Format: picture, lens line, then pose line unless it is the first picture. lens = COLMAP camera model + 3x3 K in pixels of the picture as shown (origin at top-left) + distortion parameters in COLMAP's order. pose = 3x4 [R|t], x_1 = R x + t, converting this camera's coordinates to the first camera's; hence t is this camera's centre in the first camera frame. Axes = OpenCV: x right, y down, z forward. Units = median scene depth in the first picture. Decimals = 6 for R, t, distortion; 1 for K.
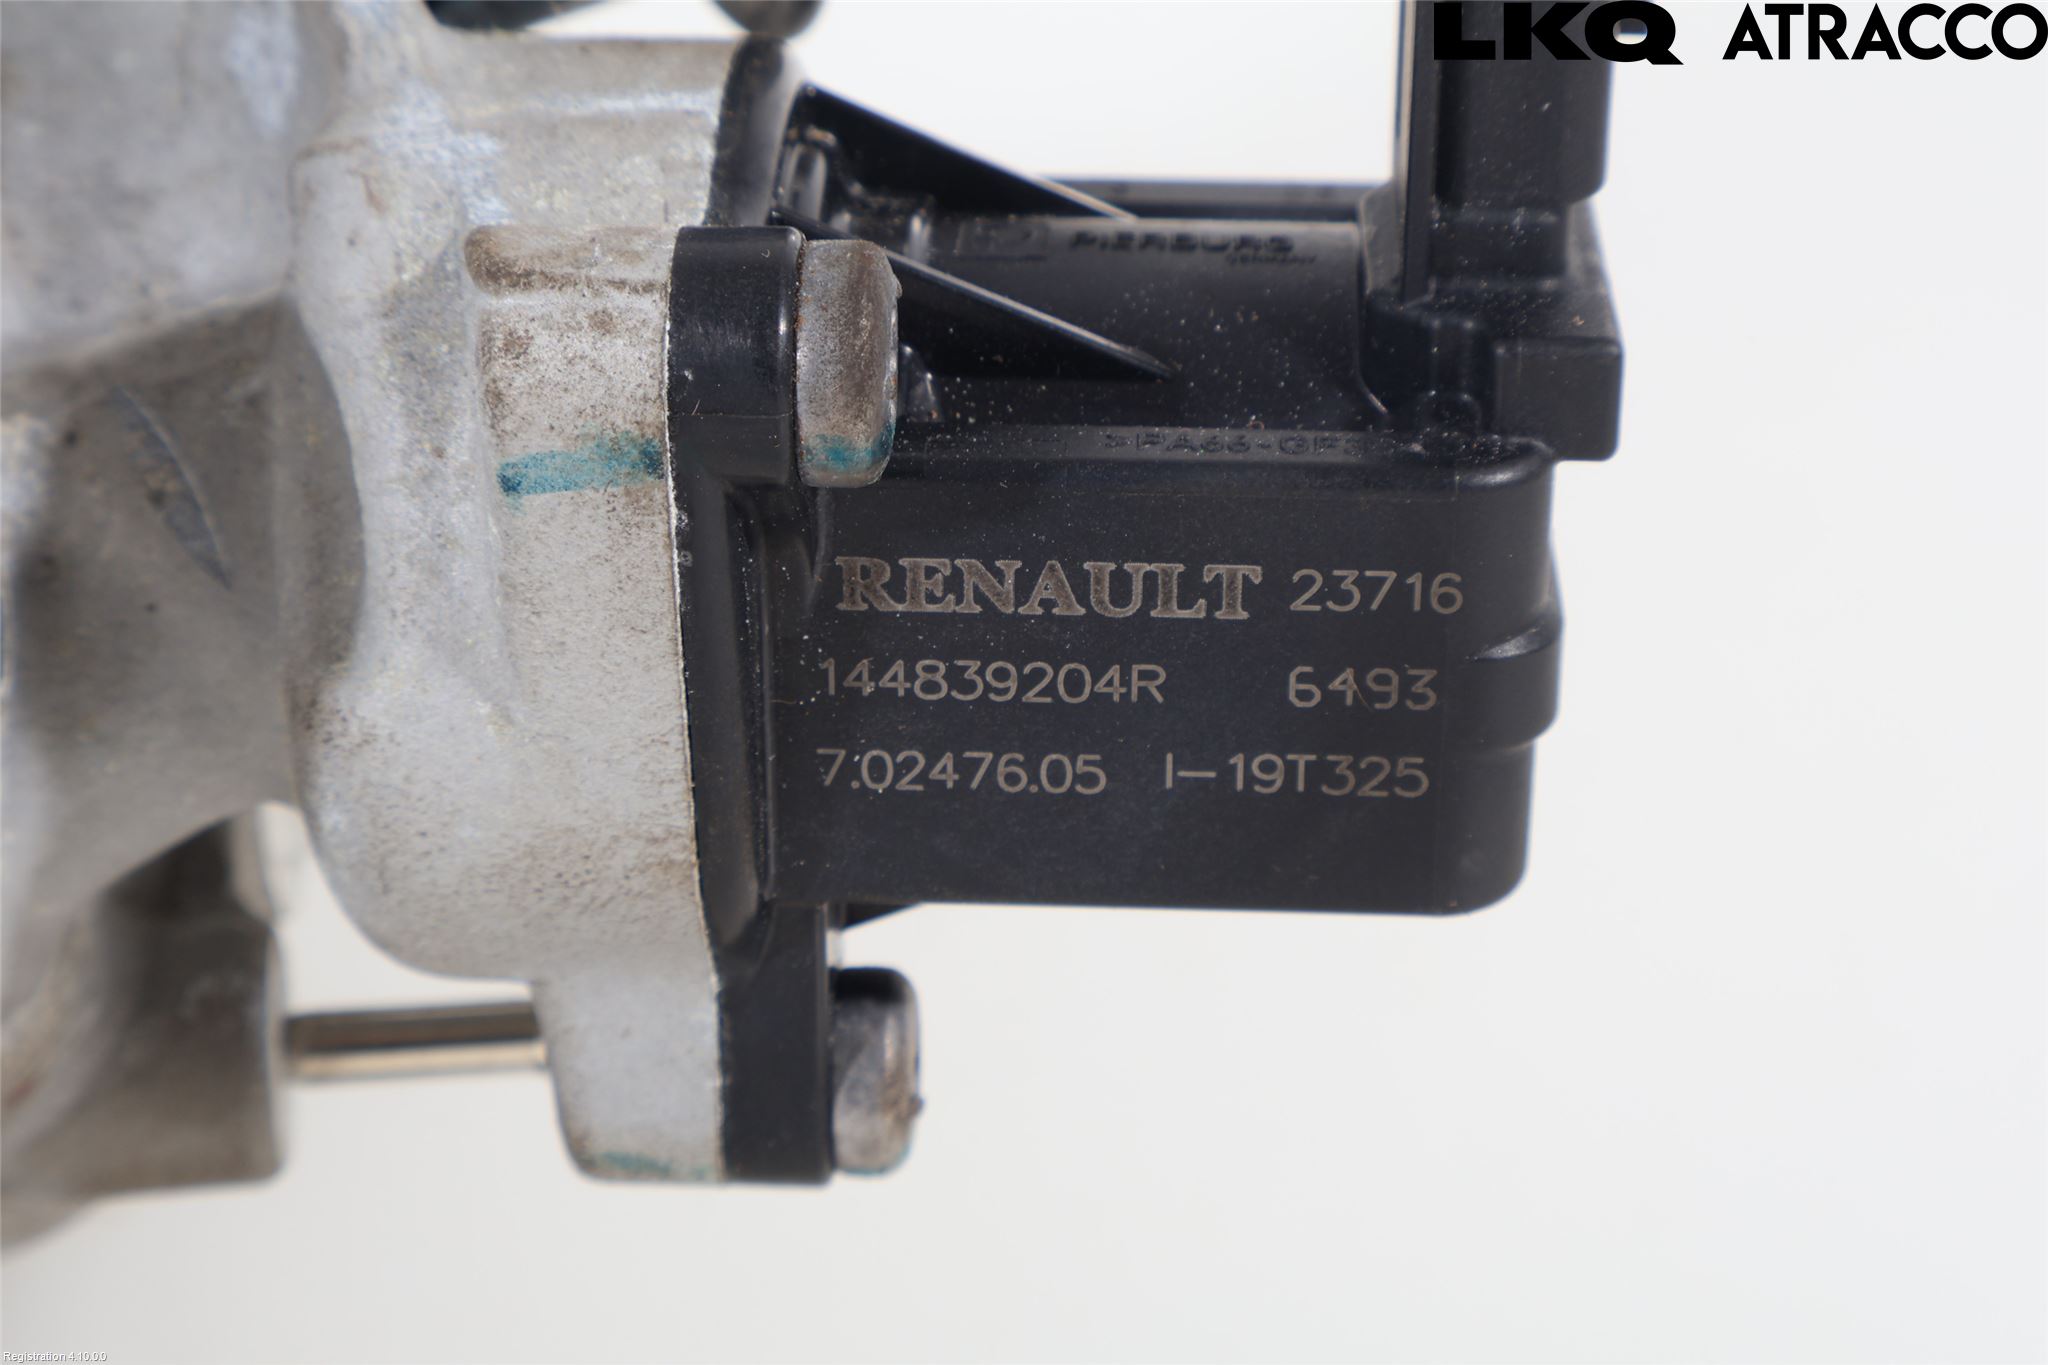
lens RADIAL K [[4267.8, 0, 1023.5], [0, 4267.8, 681.3], [0, 0, 1]] dist [0.018126, 0.000000]
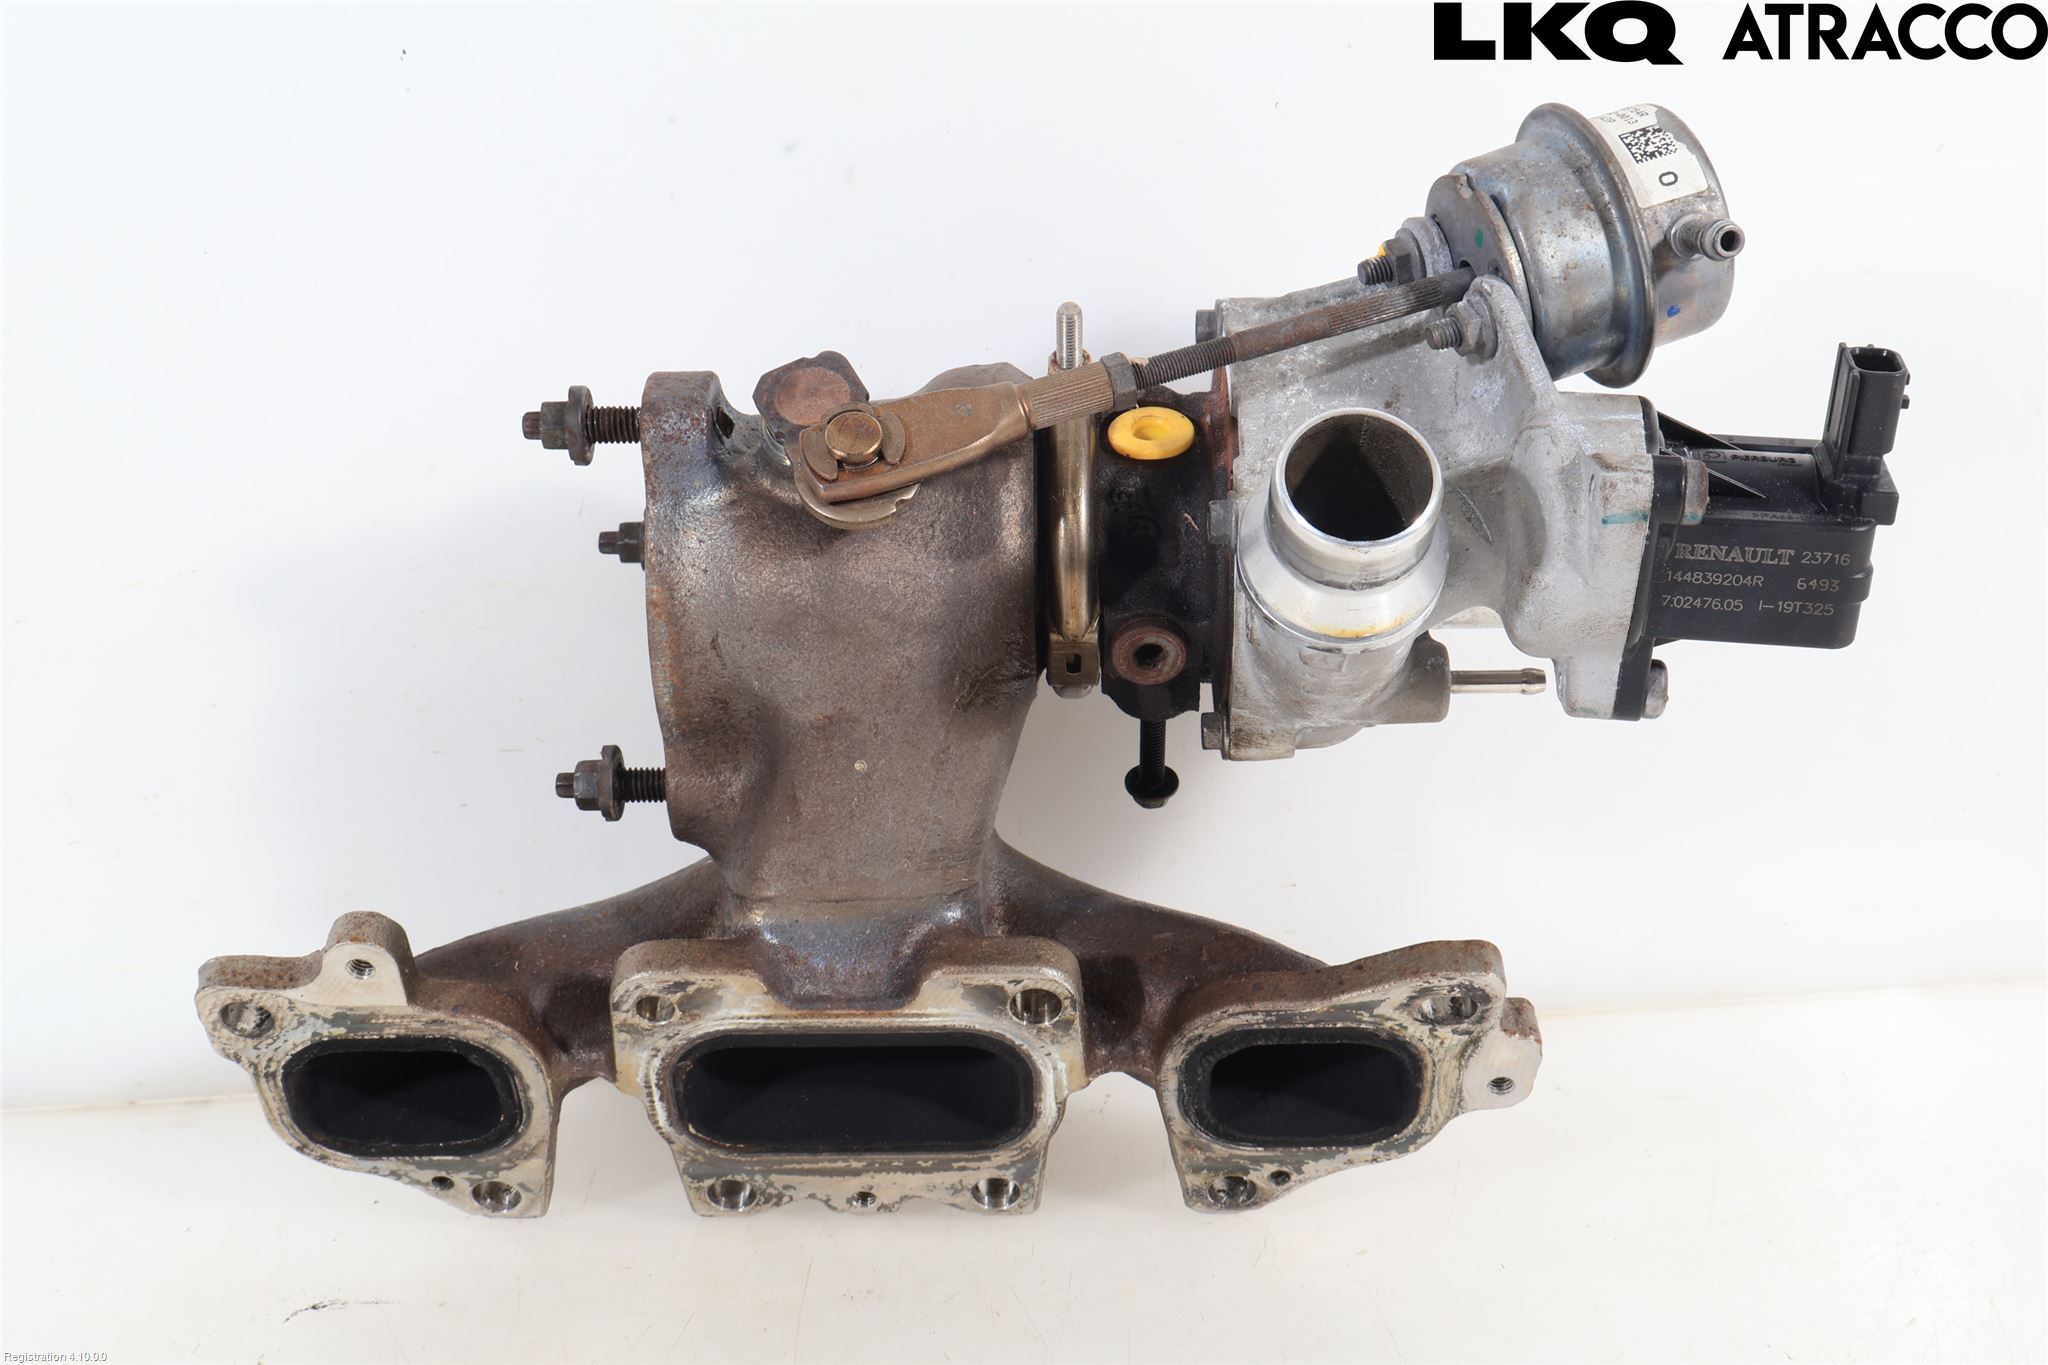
lens RADIAL K [[2395.4, 0, 1024.8], [0, 2395.4, 683.0], [0, 0, 1]] dist [-0.017282, 0.000000]
pose [[0.994811, 0.044112, -0.091682, -0.406773], [-0.040874, 0.998483, 0.036899, 0.037973], [0.093171, -0.032960, 0.995104, -1.111638]]
